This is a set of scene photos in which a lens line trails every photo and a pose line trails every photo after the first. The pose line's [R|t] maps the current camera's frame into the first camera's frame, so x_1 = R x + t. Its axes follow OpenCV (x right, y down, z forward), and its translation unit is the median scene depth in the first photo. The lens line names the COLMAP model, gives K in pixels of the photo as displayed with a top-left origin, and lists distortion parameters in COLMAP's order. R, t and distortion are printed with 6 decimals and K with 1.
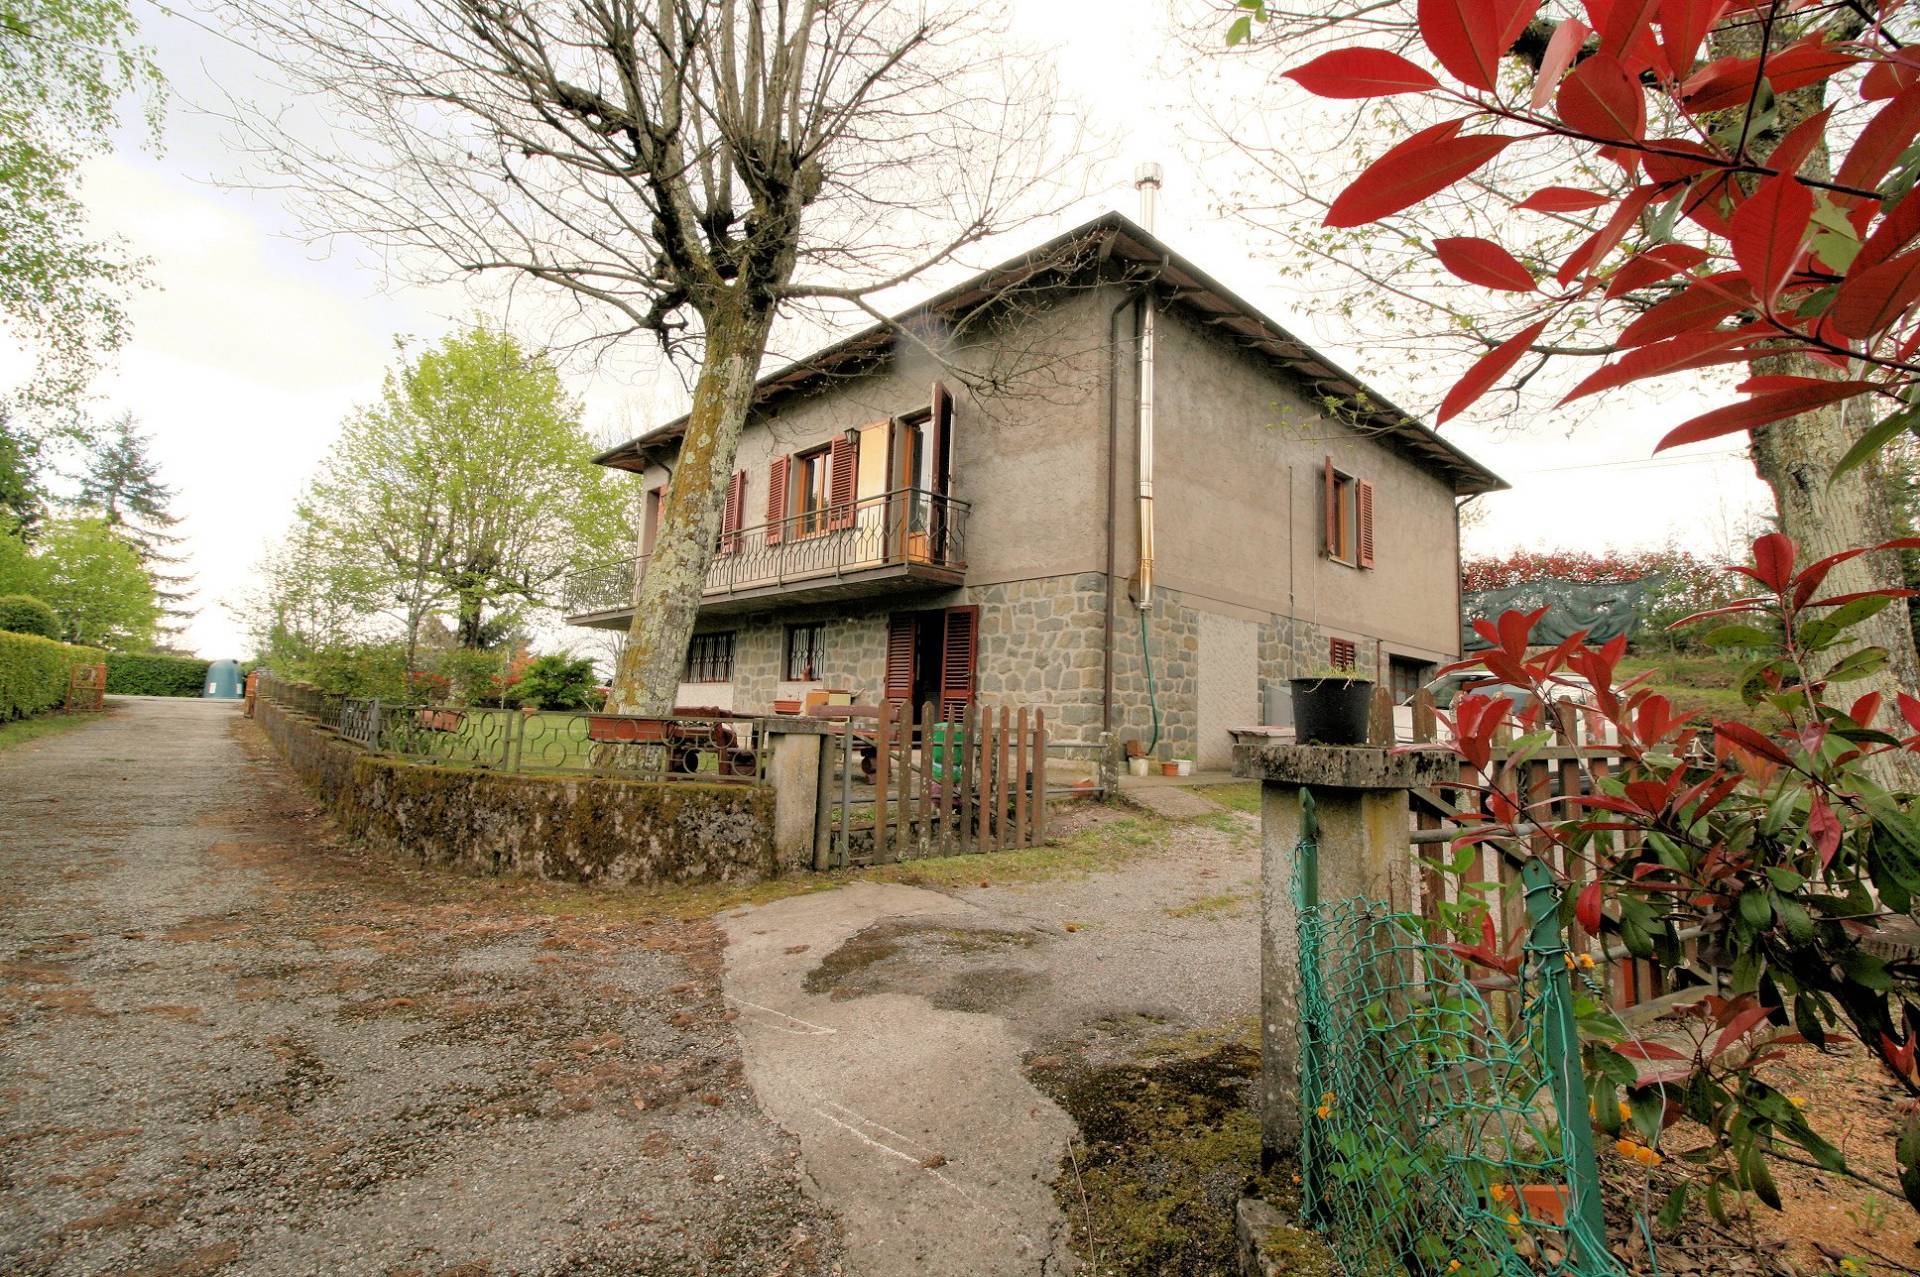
lens RADIAL K [[877.8, 0, 960.0], [0, 877.8, 638.5], [0, 0, 1]] dist [0.023611, -0.000023]
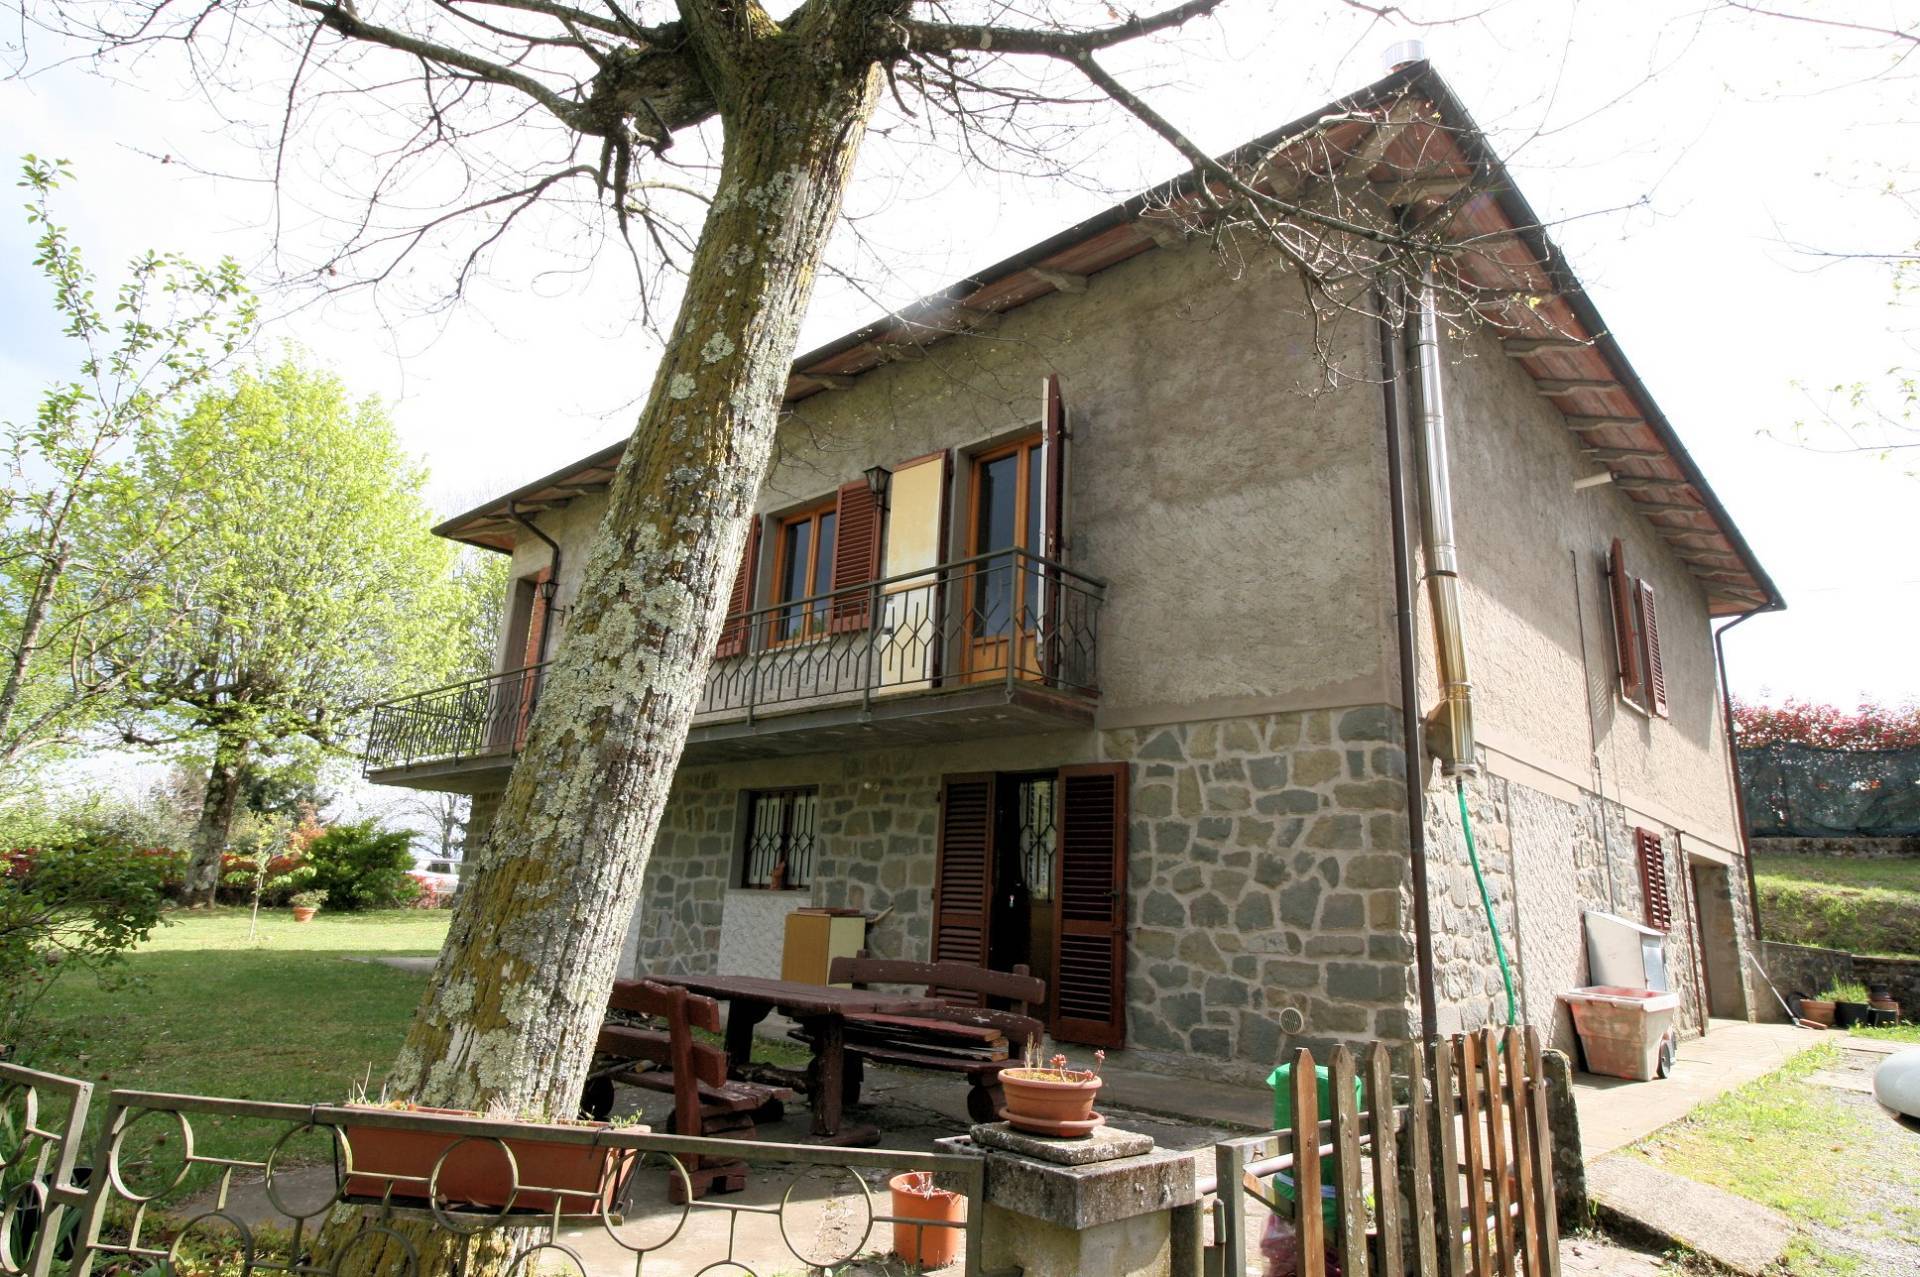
lens RADIAL K [[1105.0, 0, 960.0], [0, 1105.0, 638.5], [0, 0, 1]] dist [0.011872, -0.000461]
pose [[0.998151, 0.024794, 0.055495, -0.105325], [-0.016159, 0.988406, -0.150970, -0.007275], [-0.058594, 0.149795, 0.986979, 0.260534]]
